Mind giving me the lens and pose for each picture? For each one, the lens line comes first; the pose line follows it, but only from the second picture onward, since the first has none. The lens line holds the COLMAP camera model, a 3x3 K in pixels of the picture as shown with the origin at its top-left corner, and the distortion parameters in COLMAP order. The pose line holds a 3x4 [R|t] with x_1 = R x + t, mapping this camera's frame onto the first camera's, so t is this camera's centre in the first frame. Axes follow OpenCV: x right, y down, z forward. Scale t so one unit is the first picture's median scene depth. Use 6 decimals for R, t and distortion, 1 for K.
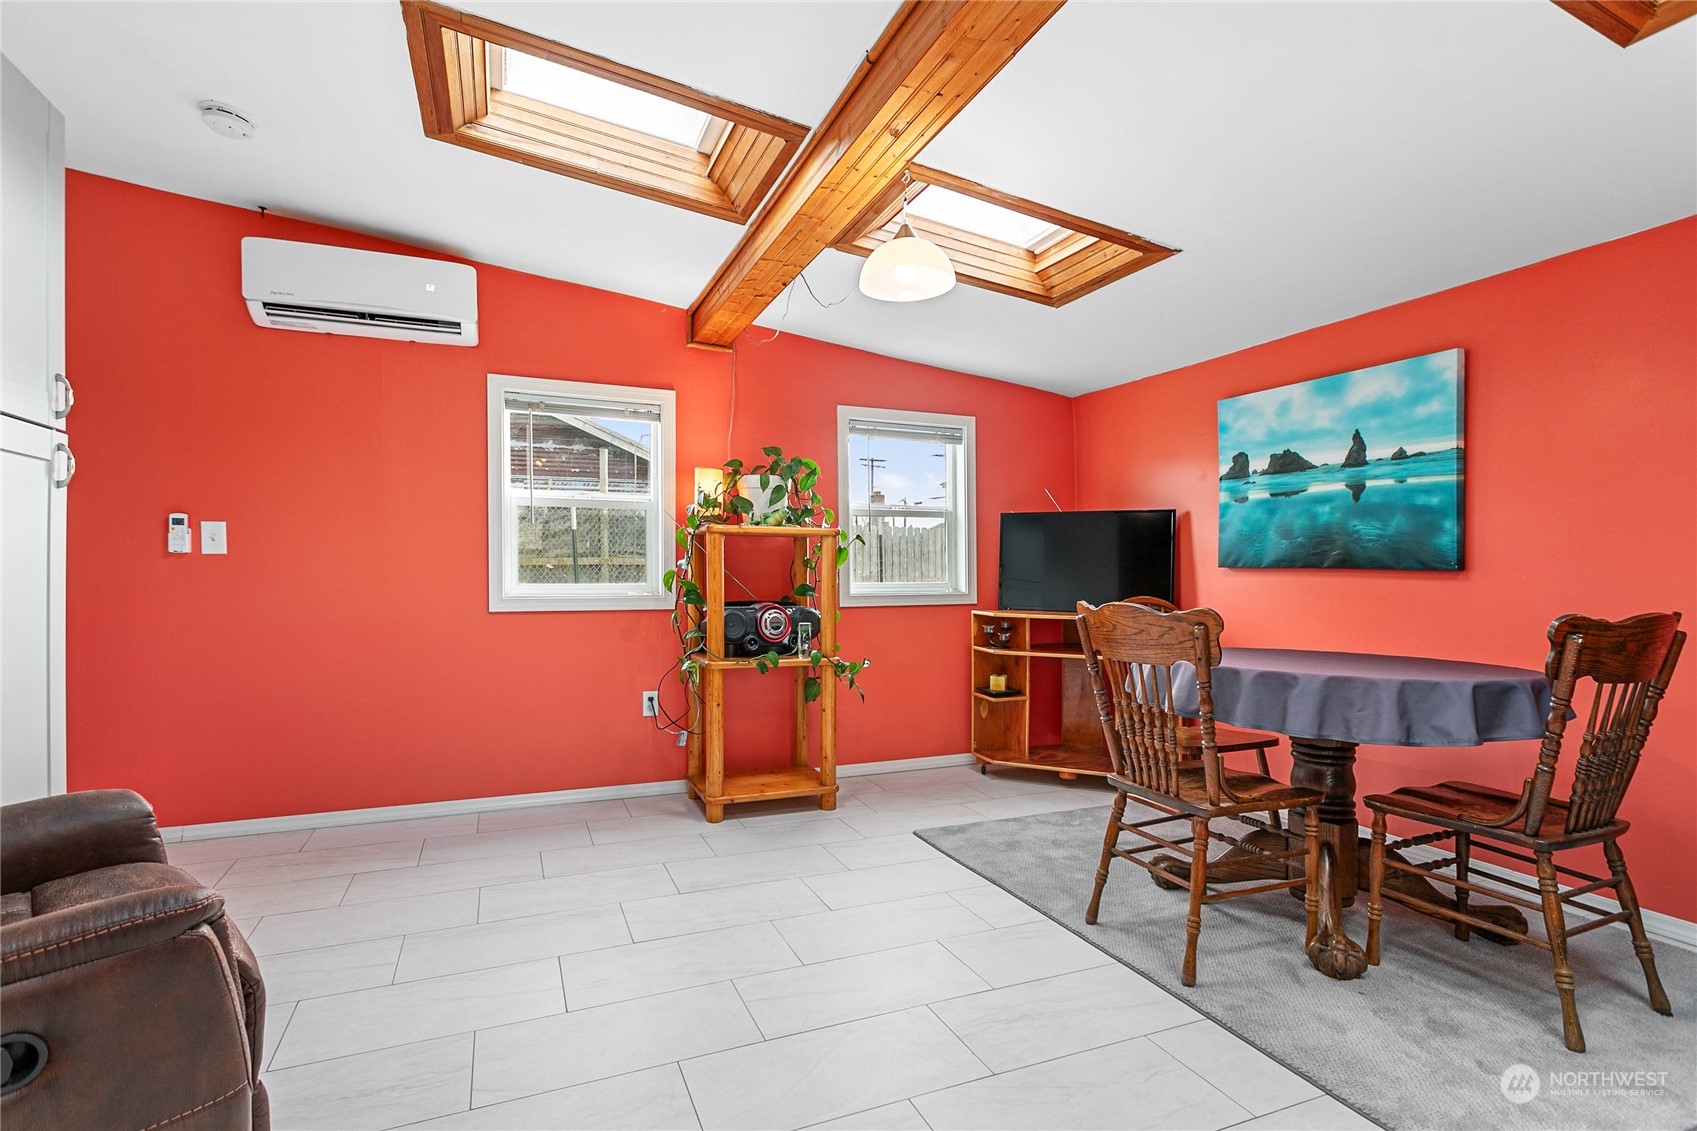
lens RADIAL K [[832.1, 0, 854.9], [0, 832.1, 604.3], [0, 0, 1]] dist [0.000535, 0.000004]
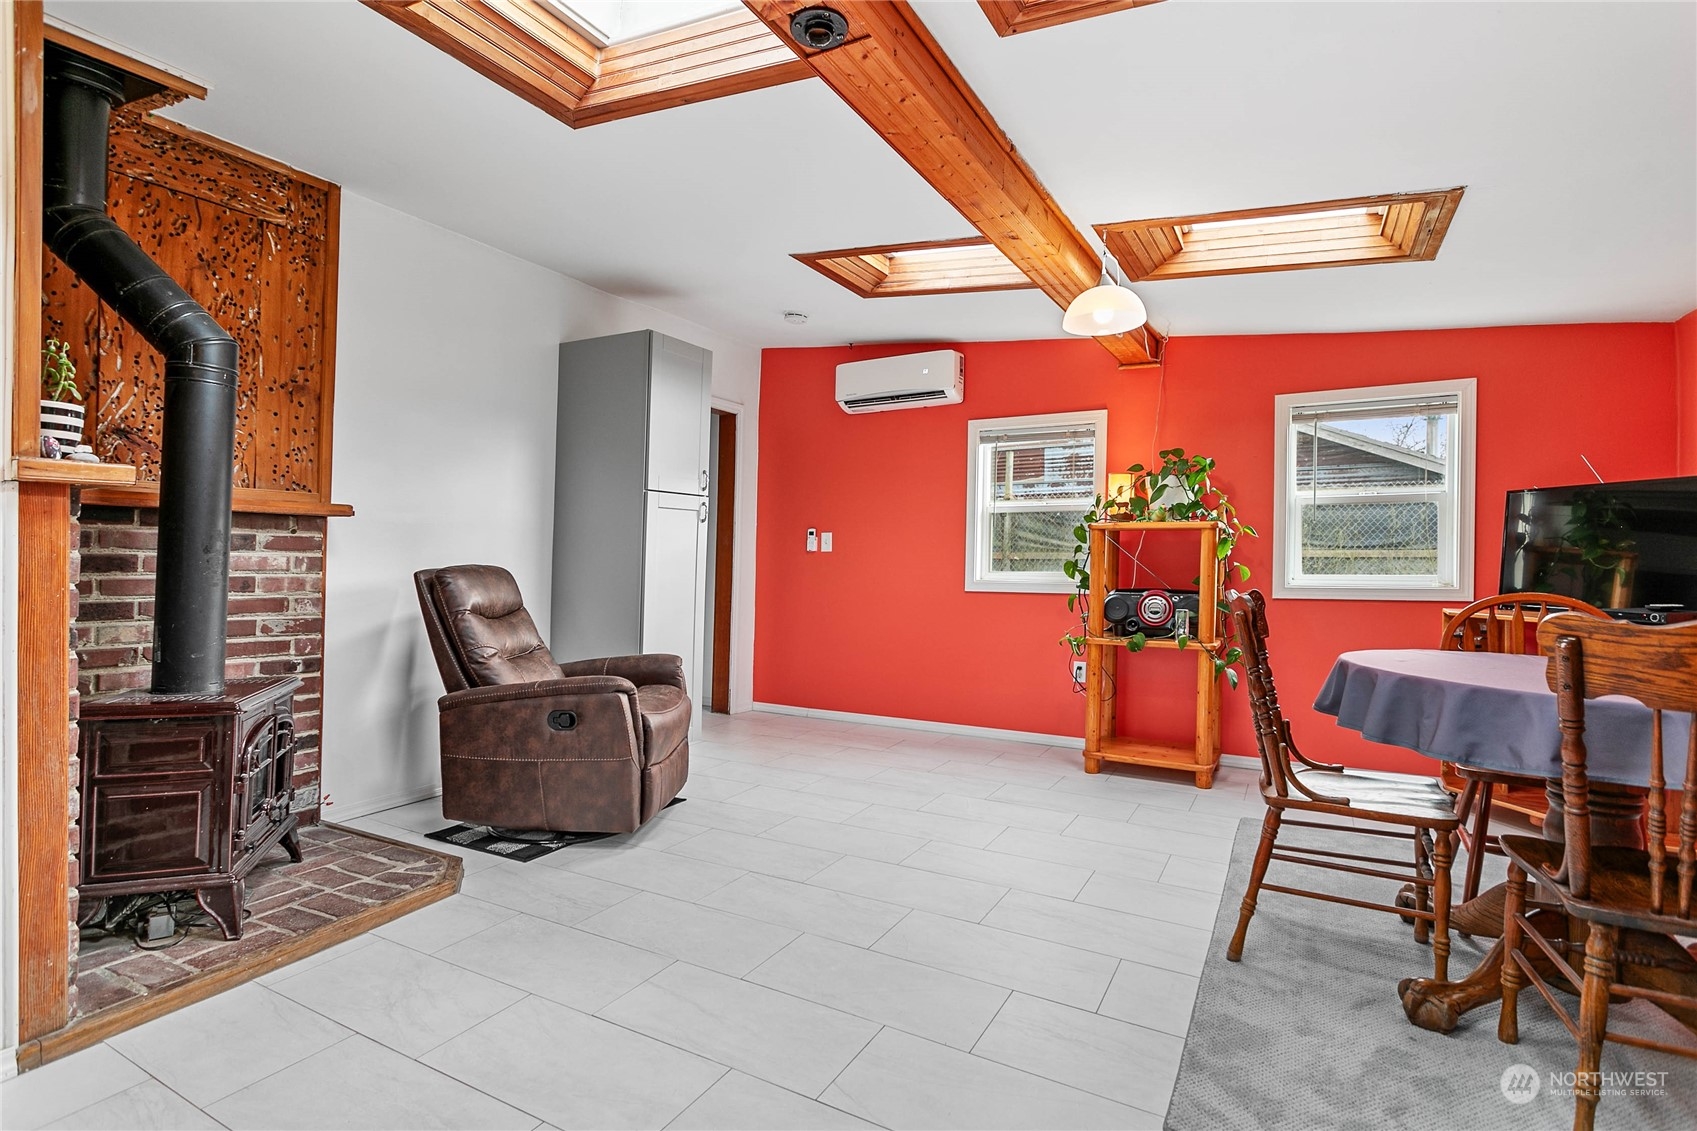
lens RADIAL K [[846.4, 0, 850.7], [0, 846.4, 589.7], [0, 0, 1]] dist [0.016221, 0.000193]
pose [[0.609606, 0.026005, -0.792278, 0.609189], [-0.034826, 0.999375, 0.006006, 0.005207], [0.791939, 0.023931, 0.610131, -0.021225]]
